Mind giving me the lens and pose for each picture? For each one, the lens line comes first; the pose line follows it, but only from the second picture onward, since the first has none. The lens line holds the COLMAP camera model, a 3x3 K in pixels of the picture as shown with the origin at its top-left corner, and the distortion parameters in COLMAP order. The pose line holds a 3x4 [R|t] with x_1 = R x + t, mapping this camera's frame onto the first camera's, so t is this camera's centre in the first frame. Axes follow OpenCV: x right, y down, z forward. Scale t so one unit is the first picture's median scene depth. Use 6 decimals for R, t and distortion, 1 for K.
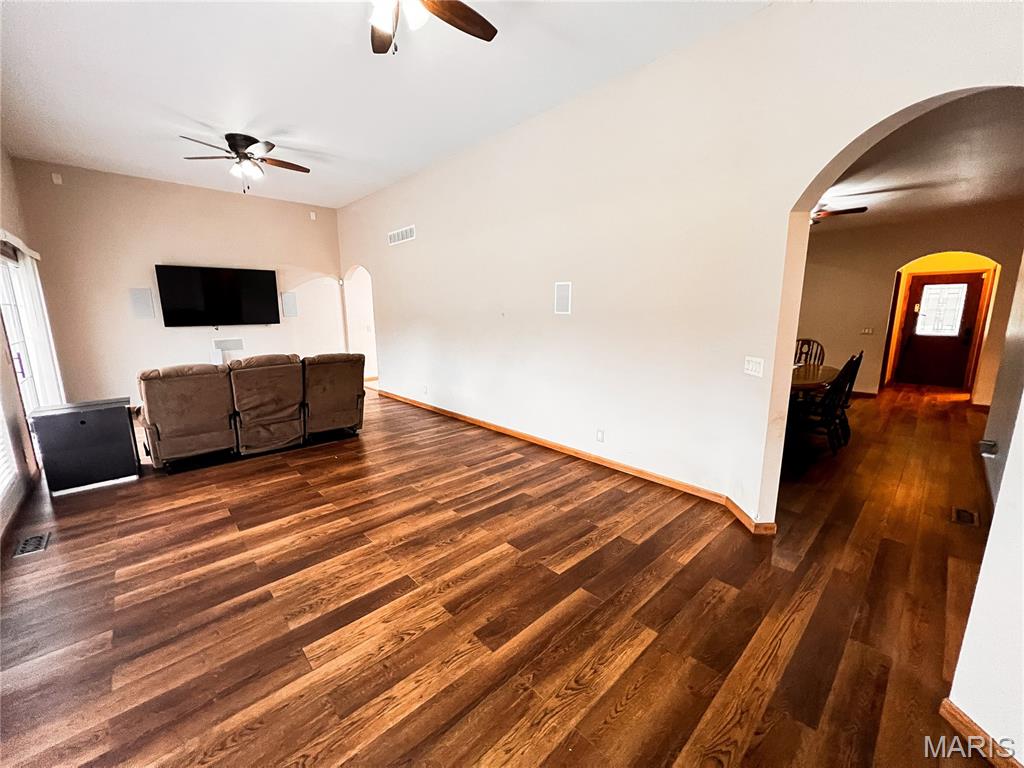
lens RADIAL K [[409.7, 0, 512.0], [0, 409.7, 384.9], [0, 0, 1]] dist [0.001762, -0.000273]
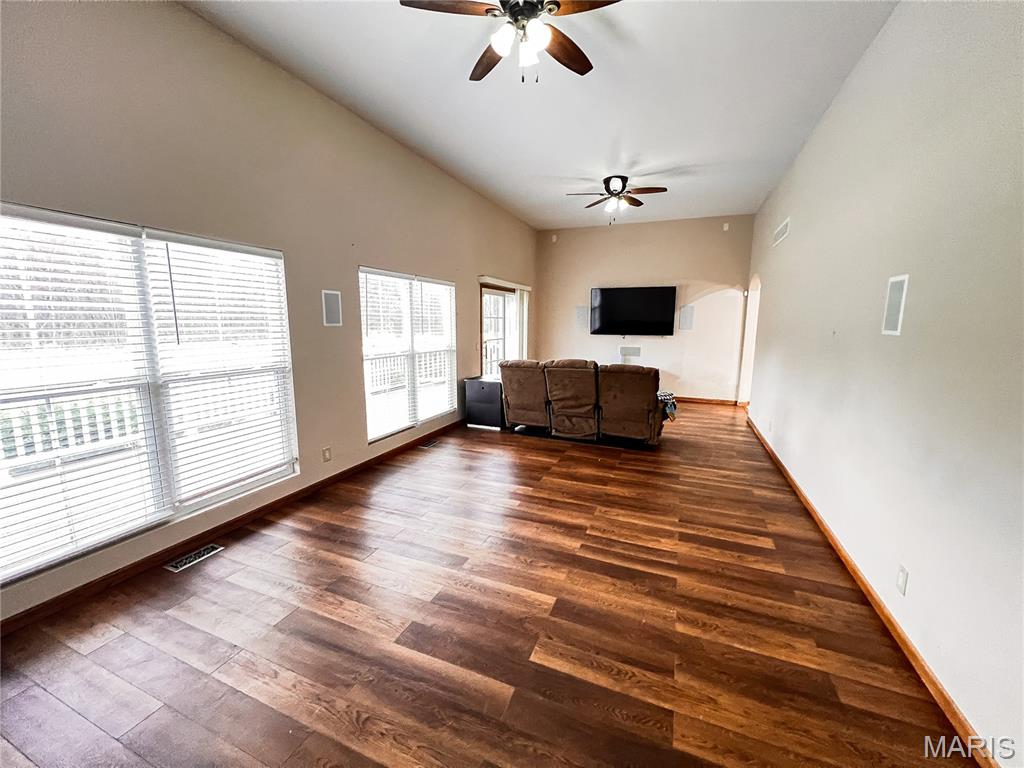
lens RADIAL K [[409.7, 0, 510.8], [0, 409.7, 382.4], [0, 0, 1]] dist [0.001762, -0.000273]
pose [[0.413893, 0.141587, -0.899247, 0.428522], [-0.176549, 0.981560, 0.073287, -0.062398], [0.893042, 0.128428, 0.431257, 0.333244]]
